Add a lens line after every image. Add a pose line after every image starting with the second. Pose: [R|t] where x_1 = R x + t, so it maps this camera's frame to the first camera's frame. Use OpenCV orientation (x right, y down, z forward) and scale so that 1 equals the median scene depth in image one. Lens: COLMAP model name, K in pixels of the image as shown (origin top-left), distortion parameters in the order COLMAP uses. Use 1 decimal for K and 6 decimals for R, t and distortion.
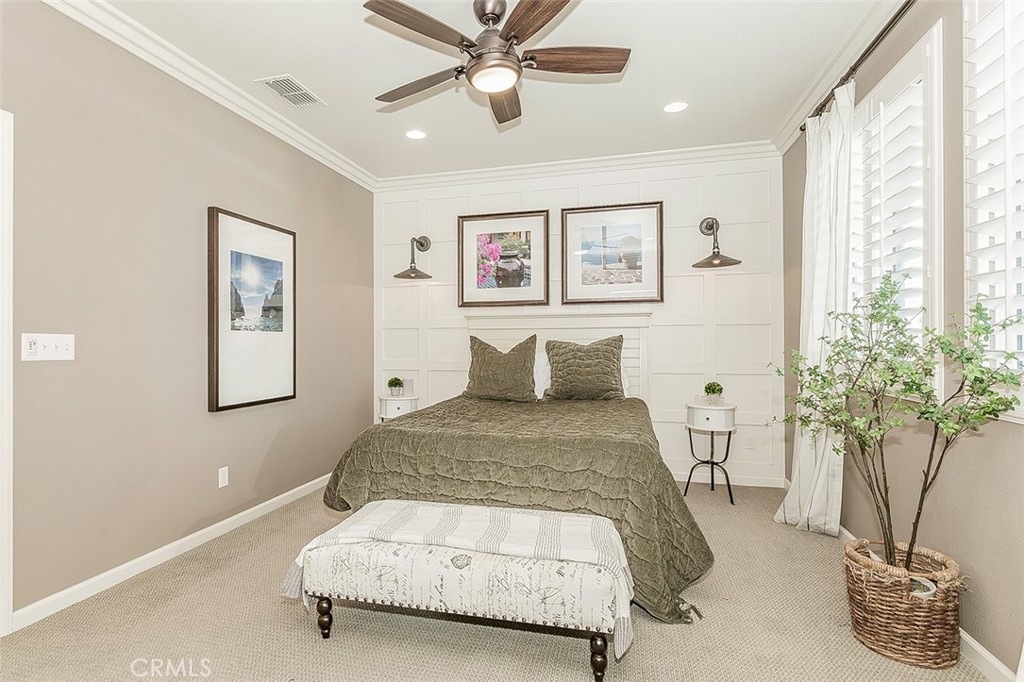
lens RADIAL K [[516.3, 0, 494.5], [0, 516.3, 334.9], [0, 0, 1]] dist [-0.002827, 0.000134]
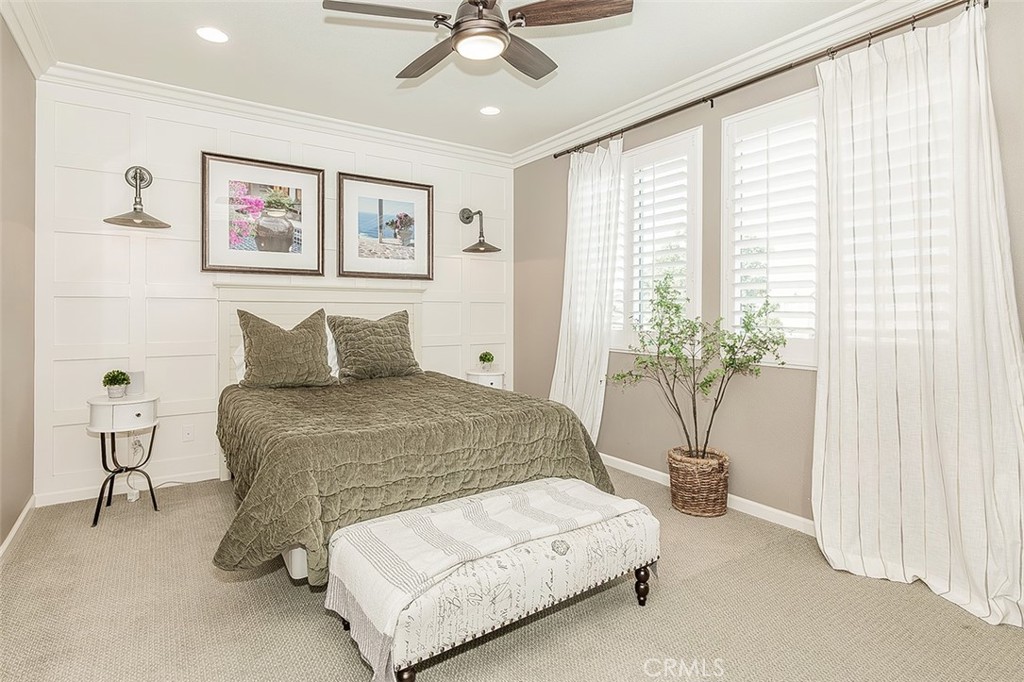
lens RADIAL K [[507.3, 0, 509.1], [0, 507.3, 305.9], [0, 0, 1]] dist [-0.002630, -0.000156]
pose [[0.655350, 0.013741, 0.755200, -0.352169], [-0.015877, 0.999864, -0.004416, -0.007047], [-0.755158, -0.009096, 0.655479, 0.179716]]
